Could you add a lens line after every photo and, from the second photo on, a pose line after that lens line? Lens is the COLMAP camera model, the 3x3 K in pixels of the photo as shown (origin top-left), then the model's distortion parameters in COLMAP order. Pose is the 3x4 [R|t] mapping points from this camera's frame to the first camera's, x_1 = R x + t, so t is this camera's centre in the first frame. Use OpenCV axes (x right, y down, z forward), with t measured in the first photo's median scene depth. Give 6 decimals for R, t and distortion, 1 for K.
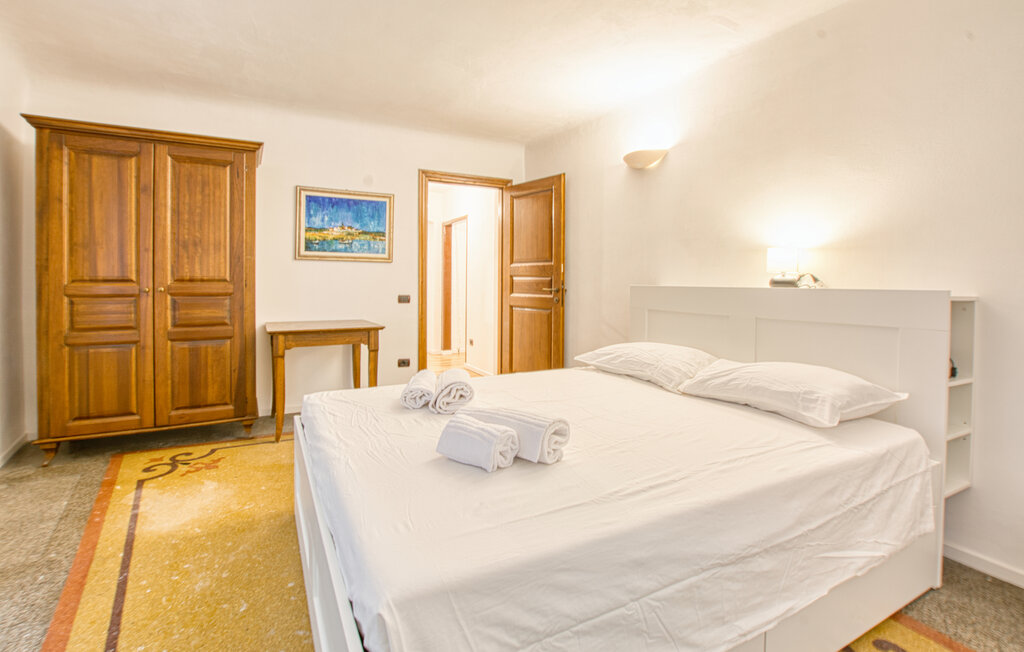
lens RADIAL K [[448.3, 0, 481.3], [0, 448.3, 285.4], [0, 0, 1]] dist [-0.016692, 0.000212]
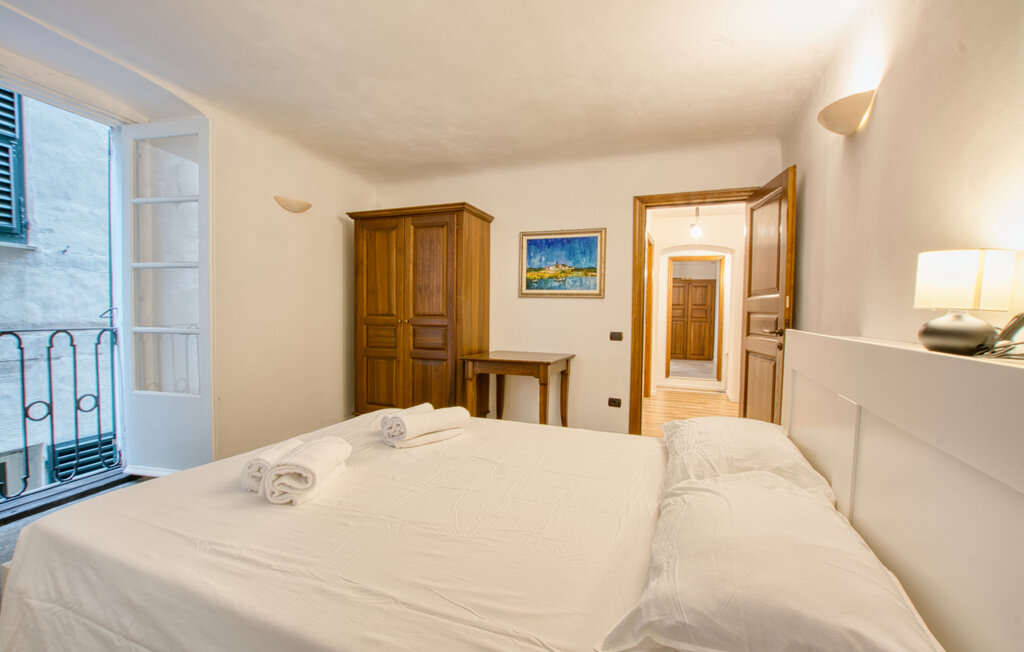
lens RADIAL K [[433.9, 0, 506.3], [0, 433.9, 326.1], [0, 0, 1]] dist [-0.015001, 0.000601]
pose [[0.688882, 0.029560, -0.724270, 0.363719], [-0.016019, 0.999545, 0.025558, -0.012006], [0.724696, -0.006004, 0.689043, 0.211252]]
